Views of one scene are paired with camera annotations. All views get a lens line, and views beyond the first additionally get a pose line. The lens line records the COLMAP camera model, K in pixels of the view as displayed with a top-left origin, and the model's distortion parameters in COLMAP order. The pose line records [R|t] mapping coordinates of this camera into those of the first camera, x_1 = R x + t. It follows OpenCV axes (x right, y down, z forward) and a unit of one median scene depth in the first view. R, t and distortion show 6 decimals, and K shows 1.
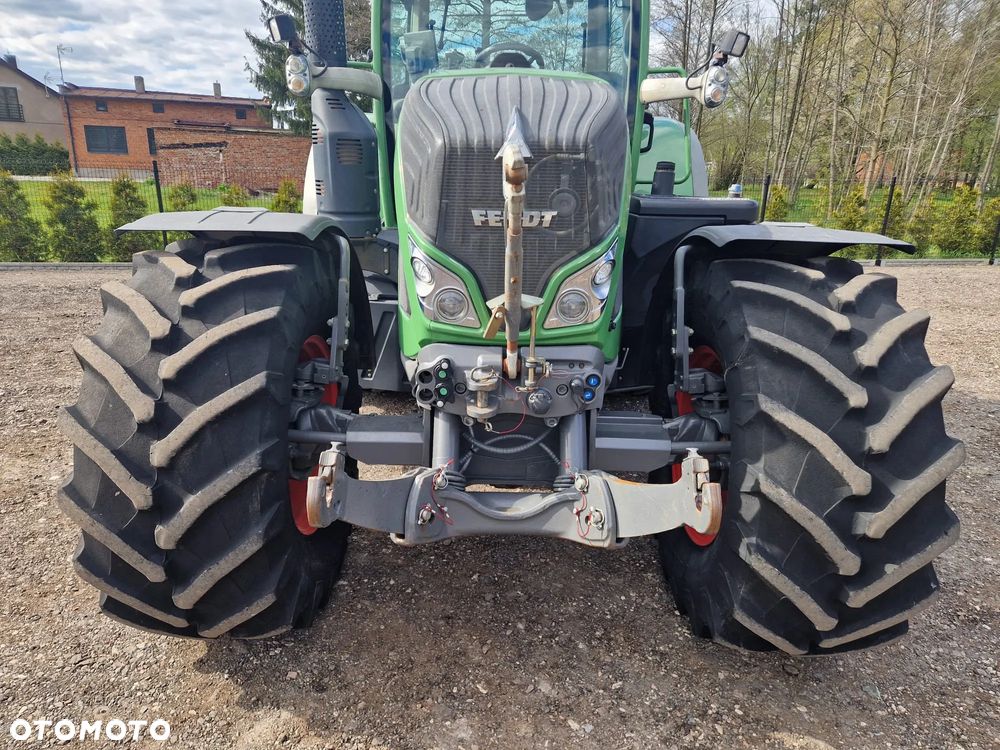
lens RADIAL K [[666.7, 0, 496.3], [0, 666.7, 376.3], [0, 0, 1]] dist [0.083720, -0.070292]
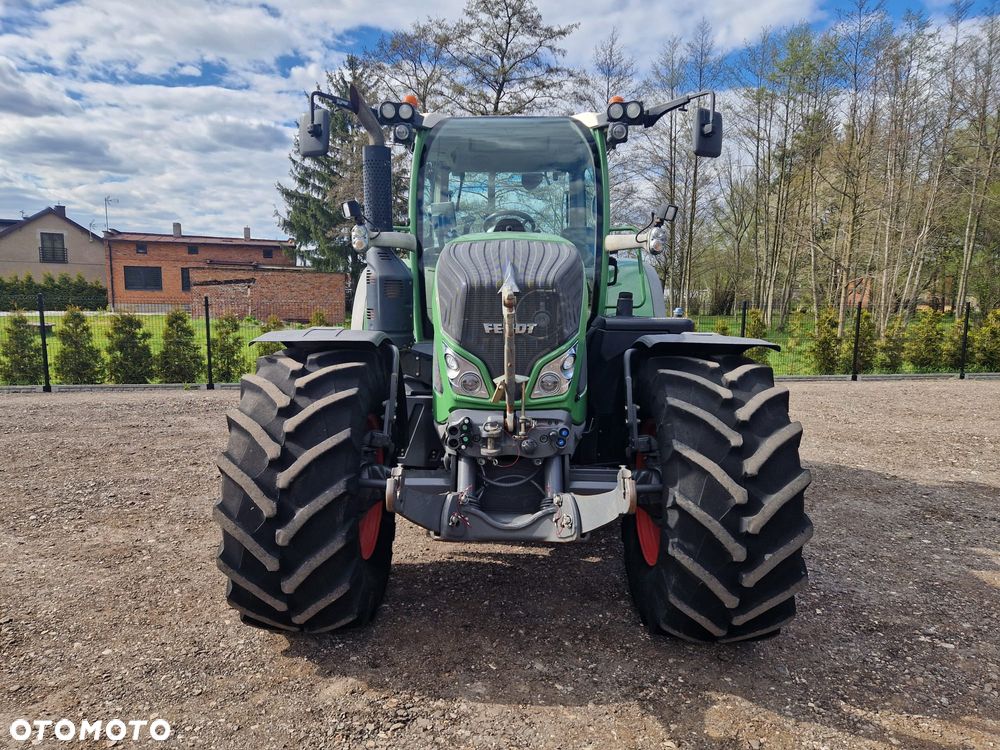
lens RADIAL K [[666.7, 0, 493.1], [0, 666.7, 383.6], [0, 0, 1]] dist [0.083720, -0.070292]
pose [[0.999815, -0.011197, -0.015647, 0.007482], [0.008355, 0.985219, -0.171097, 0.131598], [0.017332, 0.170934, 0.985130, -0.433591]]
